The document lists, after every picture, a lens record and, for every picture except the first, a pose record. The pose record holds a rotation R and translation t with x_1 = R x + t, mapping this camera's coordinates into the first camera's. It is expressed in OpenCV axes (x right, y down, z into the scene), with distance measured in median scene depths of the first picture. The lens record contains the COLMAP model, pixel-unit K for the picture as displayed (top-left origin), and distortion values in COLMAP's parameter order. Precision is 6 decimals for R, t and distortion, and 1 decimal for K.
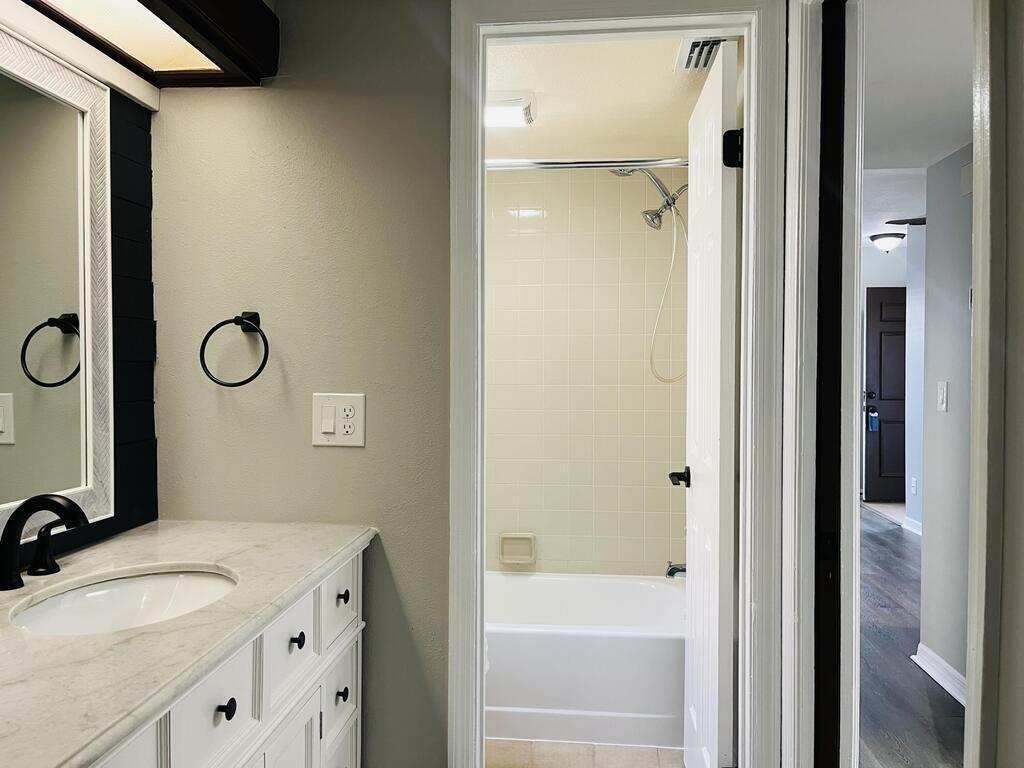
lens RADIAL K [[782.4, 0, 511.2], [0, 782.4, 382.9], [0, 0, 1]] dist [0.059977, -0.087626]
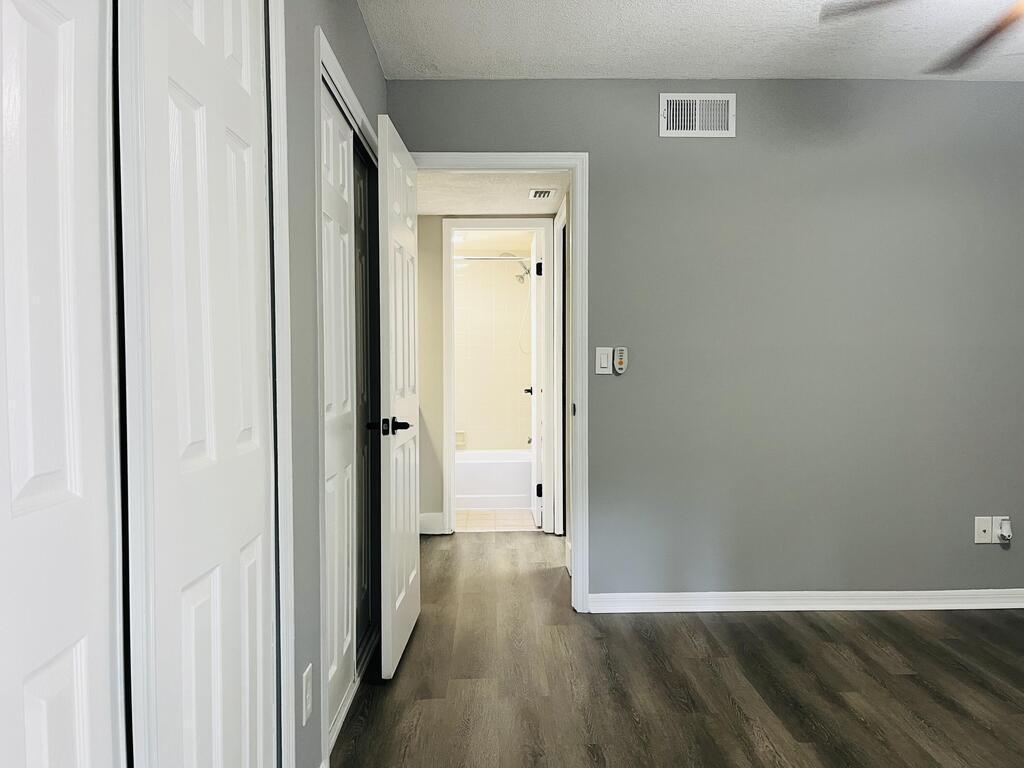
lens RADIAL K [[782.4, 0, 501.9], [0, 782.4, 384.7], [0, 0, 1]] dist [0.059977, -0.087626]
pose [[0.994453, -0.007476, 0.104914, -0.107809], [0.005917, 0.999868, 0.015157, 0.058318], [-0.105013, -0.014453, 0.994366, -1.226700]]
